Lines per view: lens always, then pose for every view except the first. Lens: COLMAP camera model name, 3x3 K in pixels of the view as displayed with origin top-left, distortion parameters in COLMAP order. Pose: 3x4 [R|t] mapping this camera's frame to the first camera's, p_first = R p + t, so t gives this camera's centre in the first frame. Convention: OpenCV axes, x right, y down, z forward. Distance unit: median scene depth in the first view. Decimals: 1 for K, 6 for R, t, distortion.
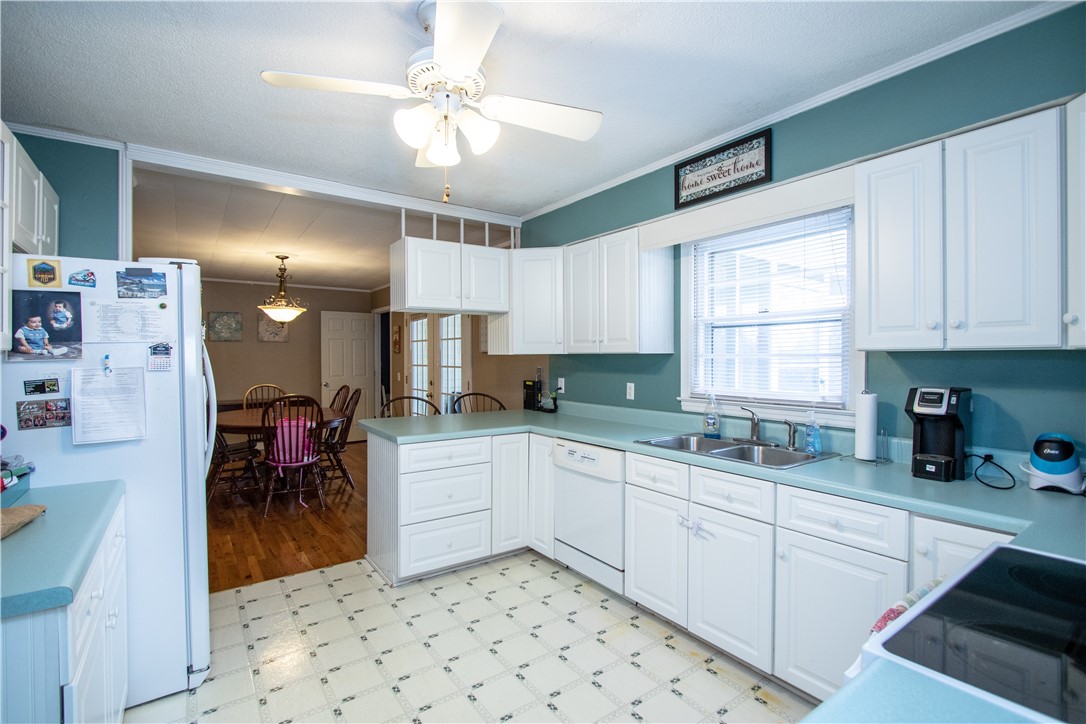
lens RADIAL K [[498.2, 0, 541.6], [0, 498.2, 364.9], [0, 0, 1]] dist [-0.020101, 0.004906]
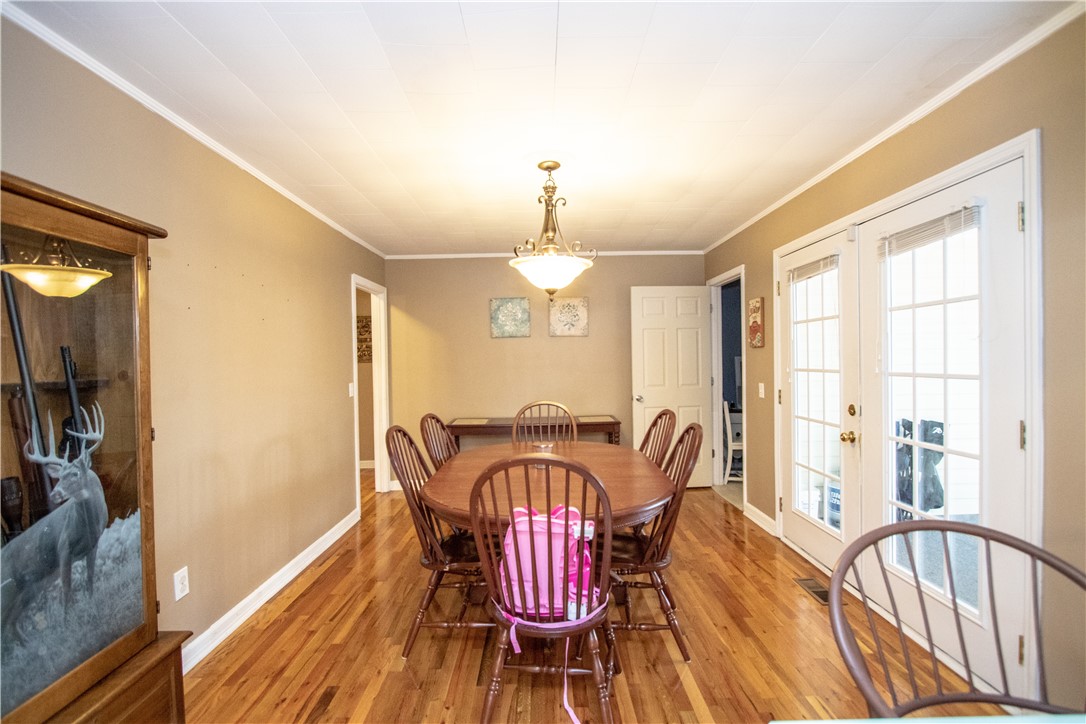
lens RADIAL K [[498.2, 0, 541.6], [0, 498.2, 364.9], [0, 0, 1]] dist [-0.020101, 0.004906]
pose [[0.810815, -0.007255, -0.585258, -0.314082], [0.006973, 0.999972, -0.002735, -0.008300], [0.585261, -0.001863, 0.810843, 0.797761]]
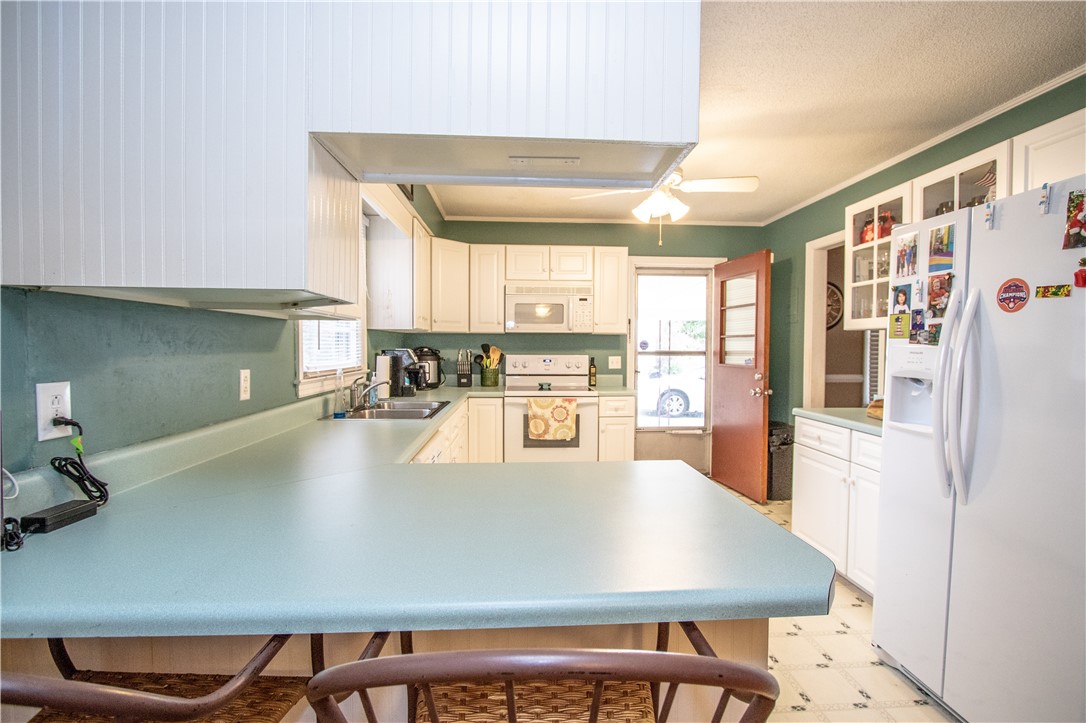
lens RADIAL K [[498.2, 0, 541.6], [0, 498.2, 364.4], [0, 0, 1]] dist [-0.020101, 0.004906]
pose [[-0.843182, -0.026584, 0.536970, -0.345729], [-0.000296, 0.998800, 0.048983, 0.005266], [-0.537628, 0.041142, -0.842178, 1.199317]]
